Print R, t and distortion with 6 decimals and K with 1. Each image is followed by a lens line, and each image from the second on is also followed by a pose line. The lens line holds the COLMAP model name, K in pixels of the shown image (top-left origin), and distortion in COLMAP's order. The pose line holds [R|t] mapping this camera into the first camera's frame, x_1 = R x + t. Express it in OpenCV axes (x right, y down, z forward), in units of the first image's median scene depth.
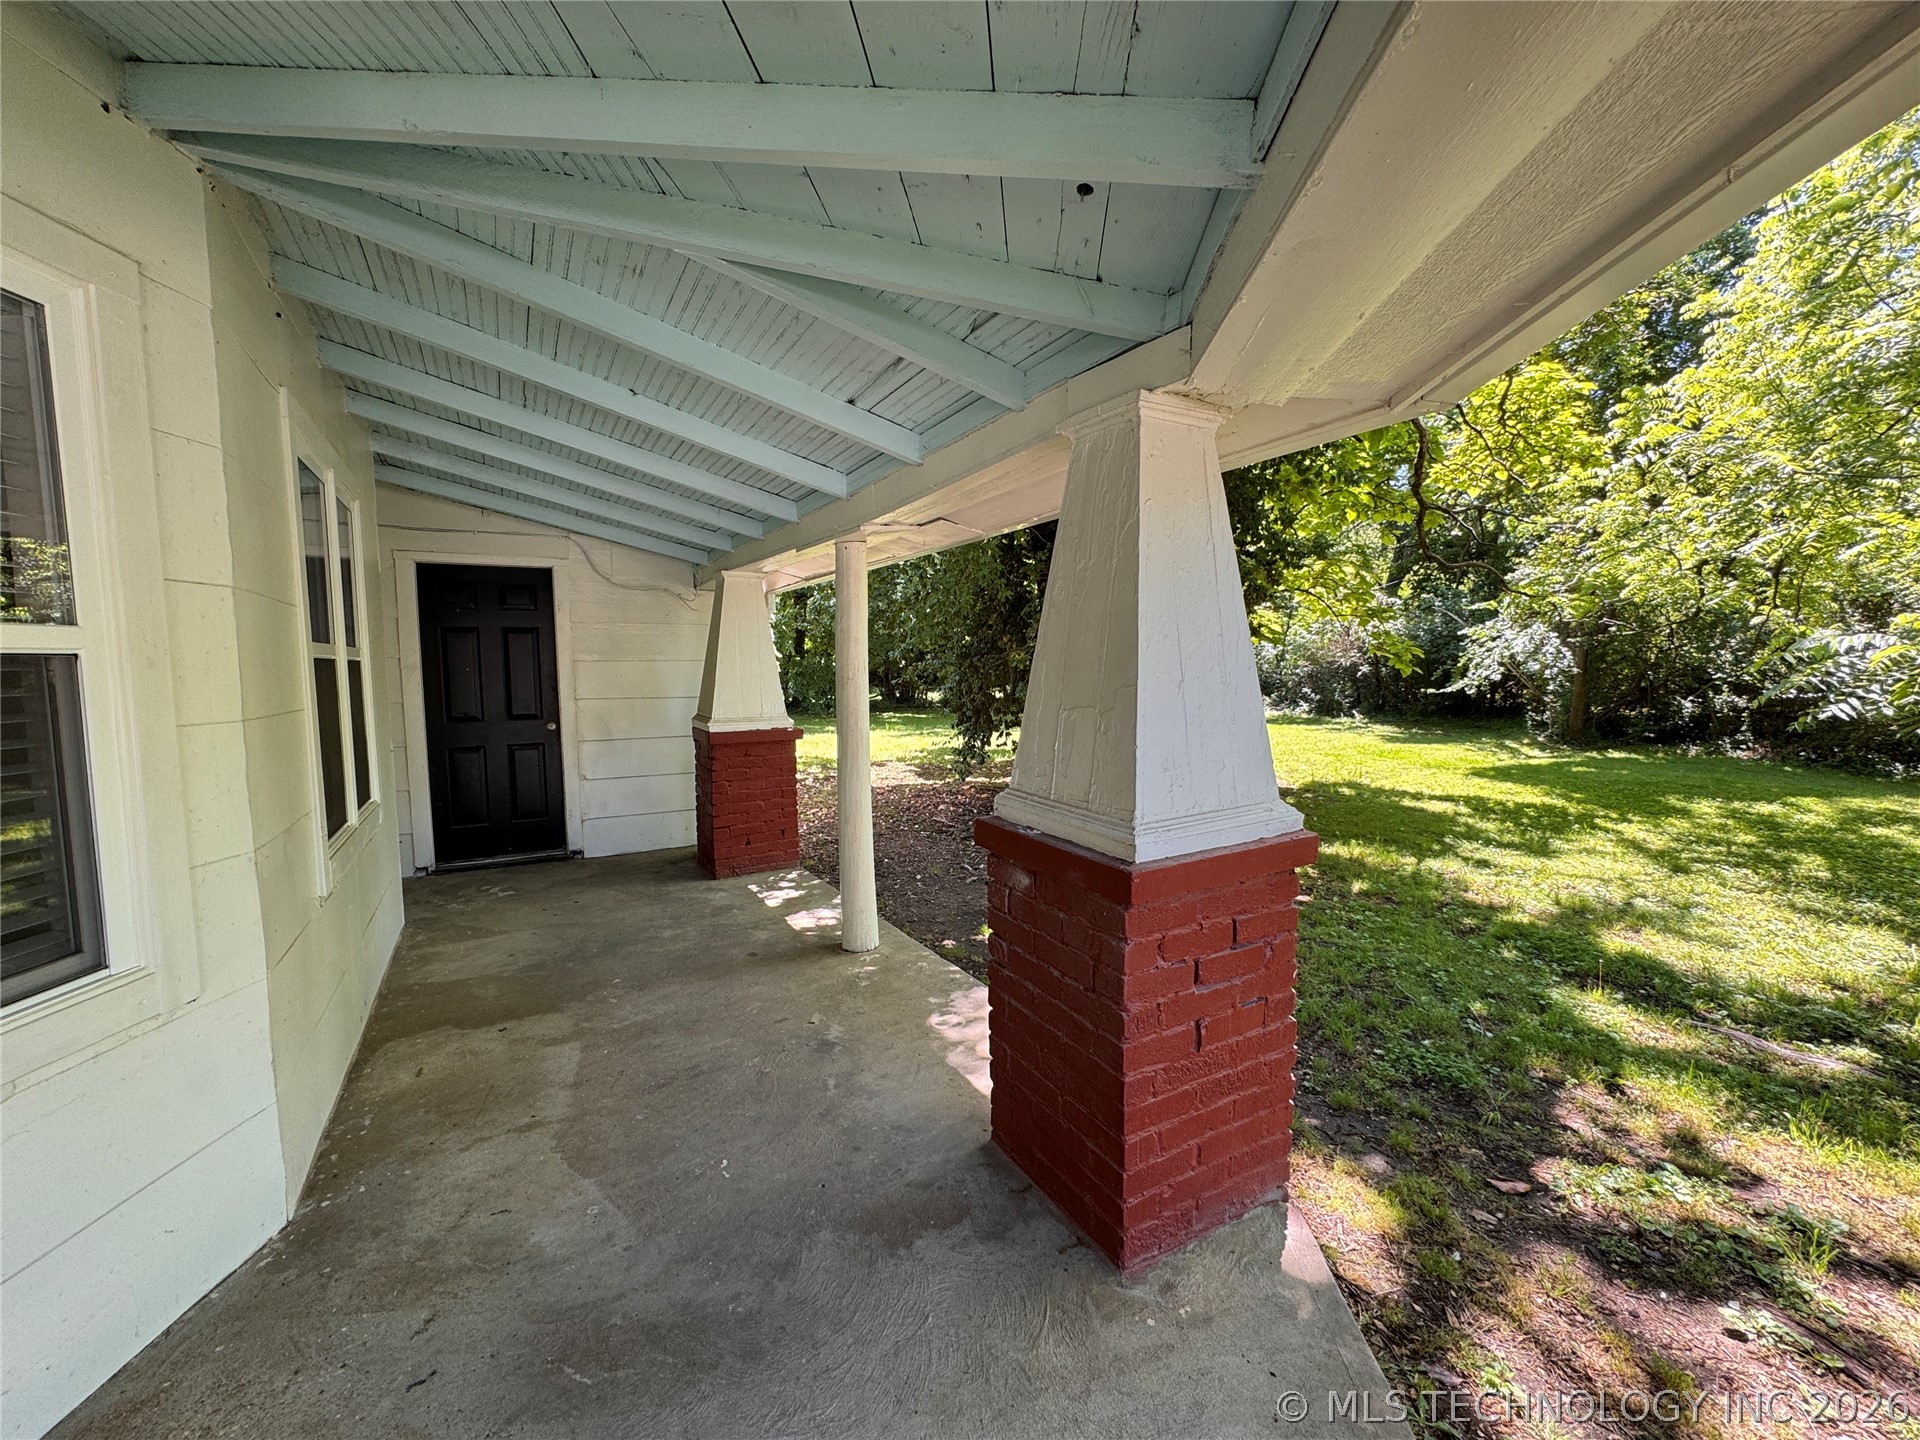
lens RADIAL K [[768.5, 0, 953.1], [0, 768.5, 717.4], [0, 0, 1]] dist [-0.001227, 0.000023]
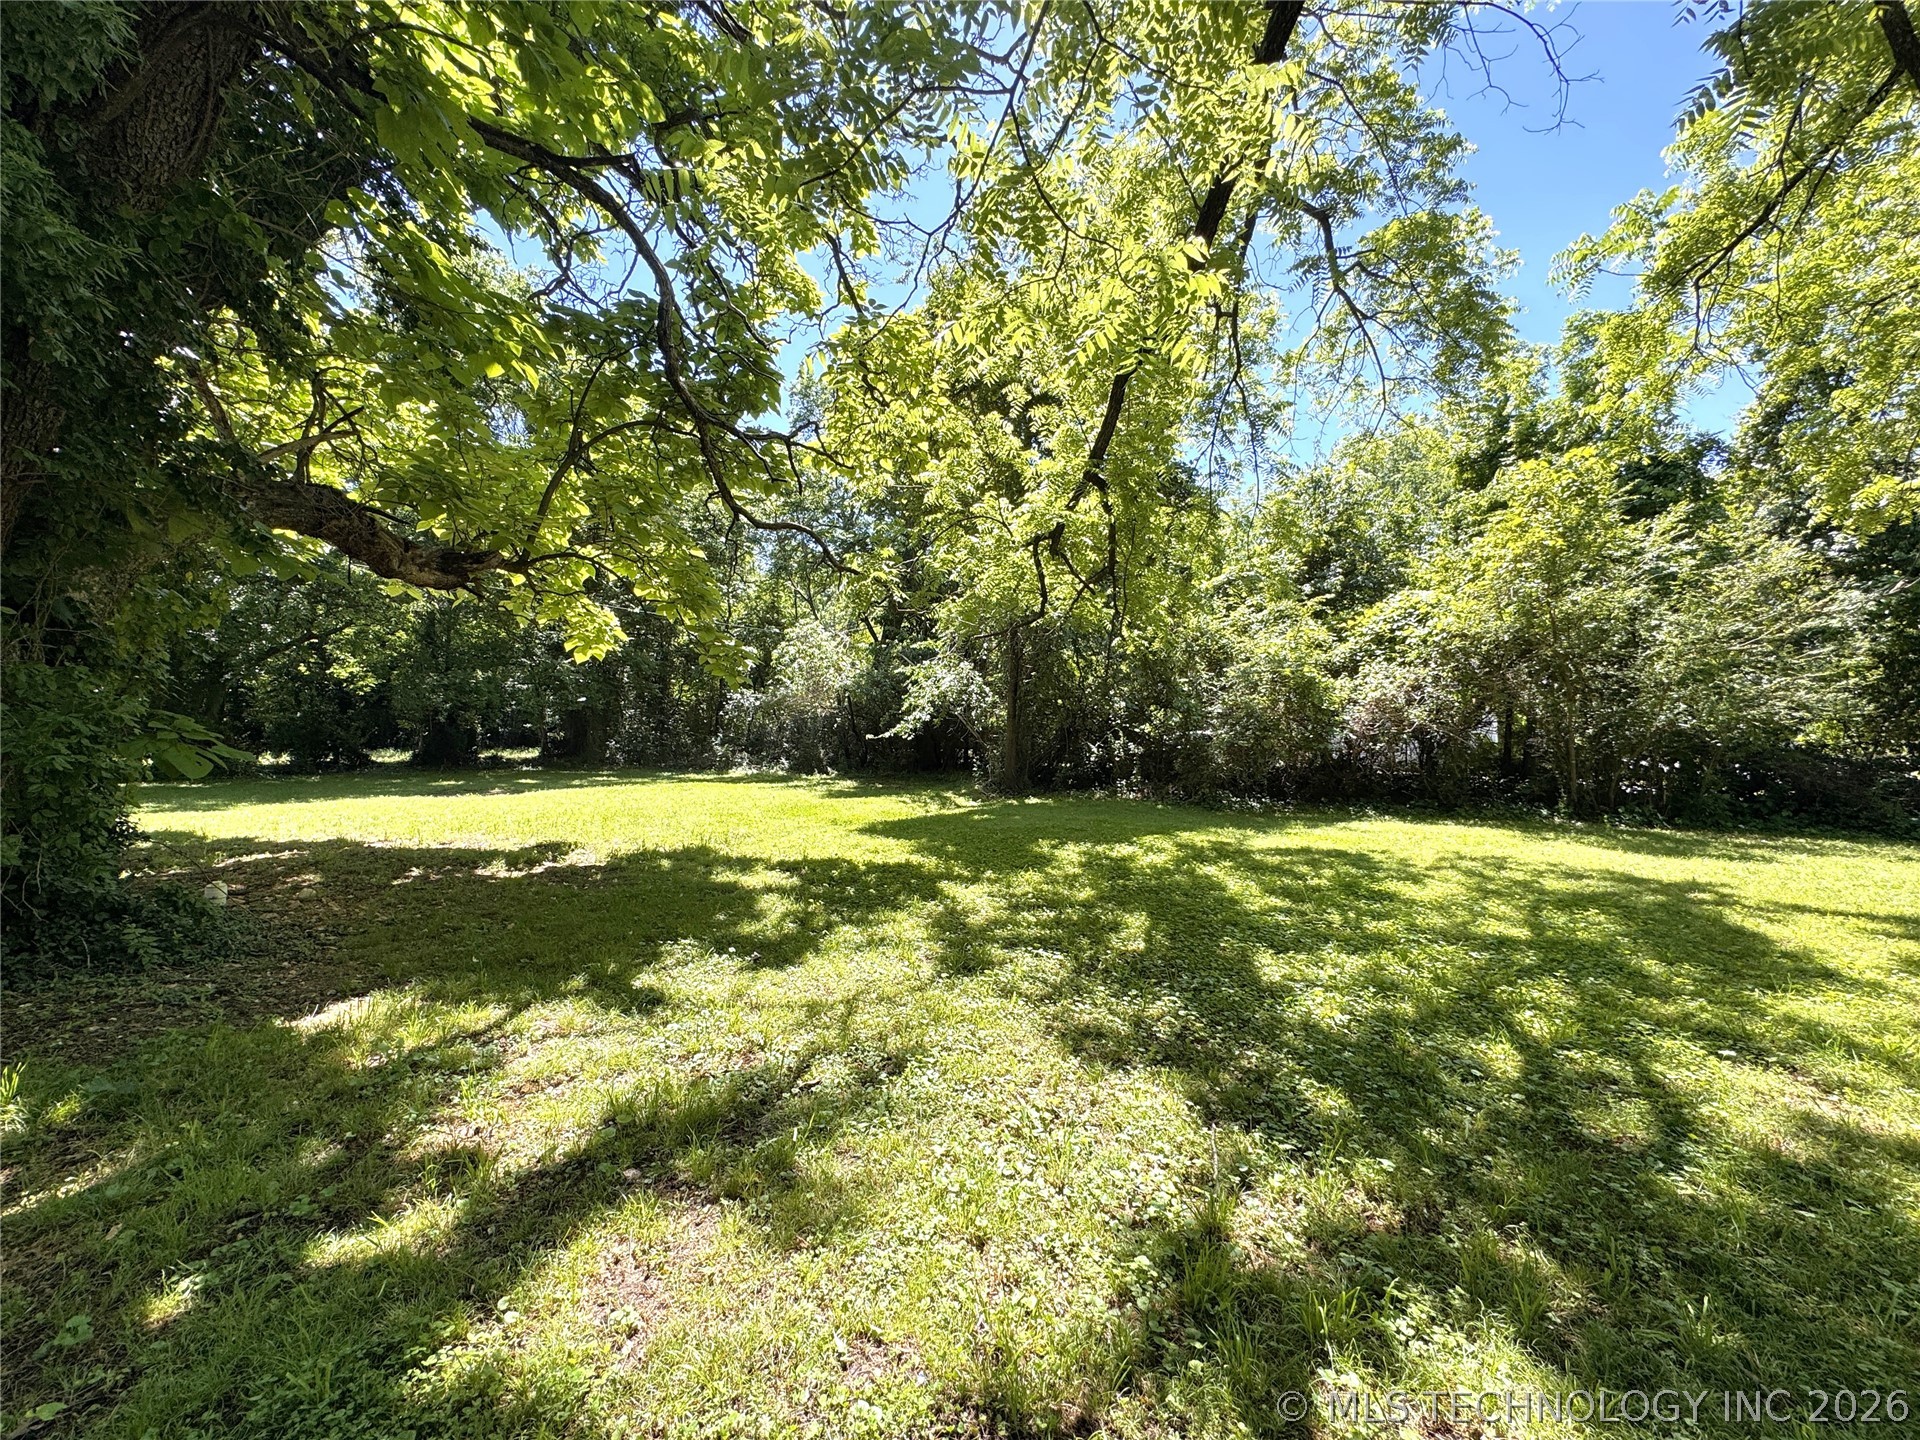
lens RADIAL K [[768.5, 0, 963.1], [0, 768.5, 721.1], [0, 0, 1]] dist [-0.001227, 0.000023]
pose [[0.863423, 0.019378, 0.504108, 0.307225], [0.026993, 0.996056, -0.084521, 0.027669], [-0.503758, 0.086585, 0.859495, 0.222210]]
